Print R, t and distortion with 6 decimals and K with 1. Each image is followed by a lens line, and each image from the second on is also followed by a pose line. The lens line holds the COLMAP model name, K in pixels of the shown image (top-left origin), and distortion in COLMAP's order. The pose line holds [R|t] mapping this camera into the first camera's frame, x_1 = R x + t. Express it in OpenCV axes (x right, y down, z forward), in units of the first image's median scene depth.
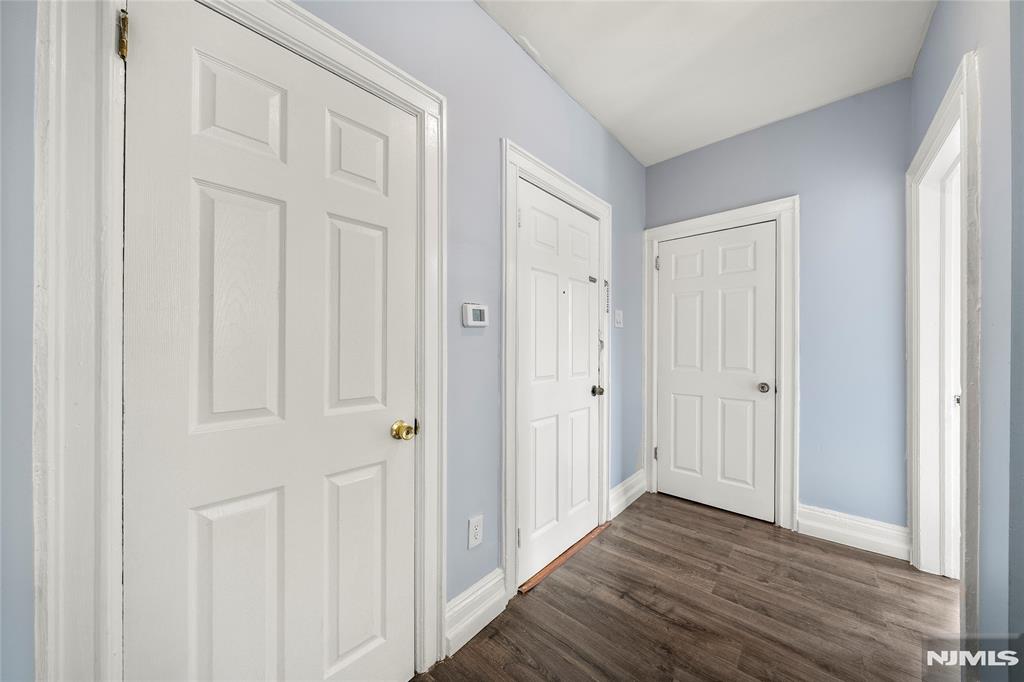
lens RADIAL K [[351.8, 0, 513.6], [0, 351.8, 343.8], [0, 0, 1]] dist [-0.003202, 0.000469]
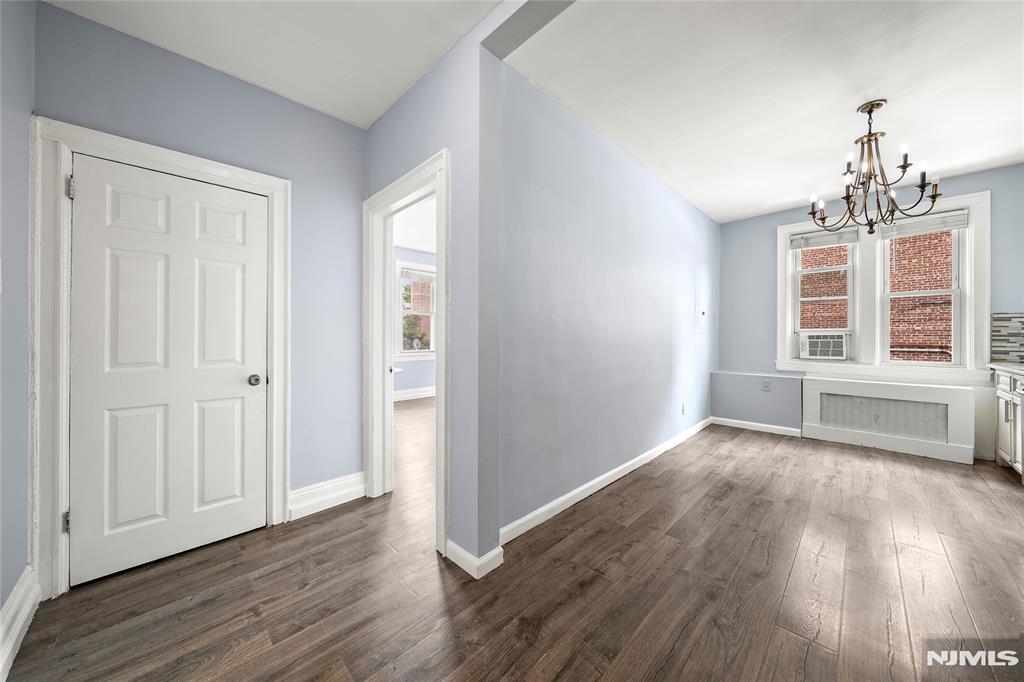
lens RADIAL K [[351.8, 0, 514.4], [0, 351.8, 334.9], [0, 0, 1]] dist [-0.003202, 0.000469]
pose [[0.068251, 0.000101, 0.997668, -0.144378], [-0.002406, 0.999997, 0.000063, 0.010477], [-0.997665, -0.002405, 0.068251, 0.319962]]
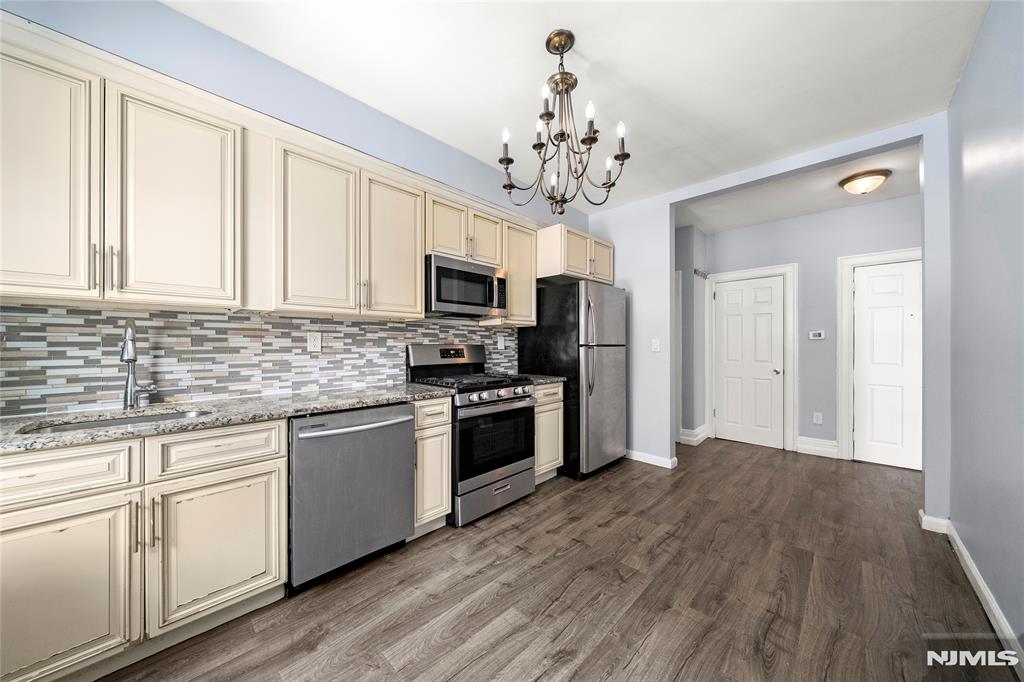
lens RADIAL K [[351.8, 0, 509.6], [0, 351.8, 343.0], [0, 0, 1]] dist [-0.003202, 0.000469]
pose [[-0.061678, -0.004584, -0.998086, 4.366838], [0.000998, 0.999989, -0.004654, -0.031278], [0.998096, -0.001283, -0.061673, -2.196712]]
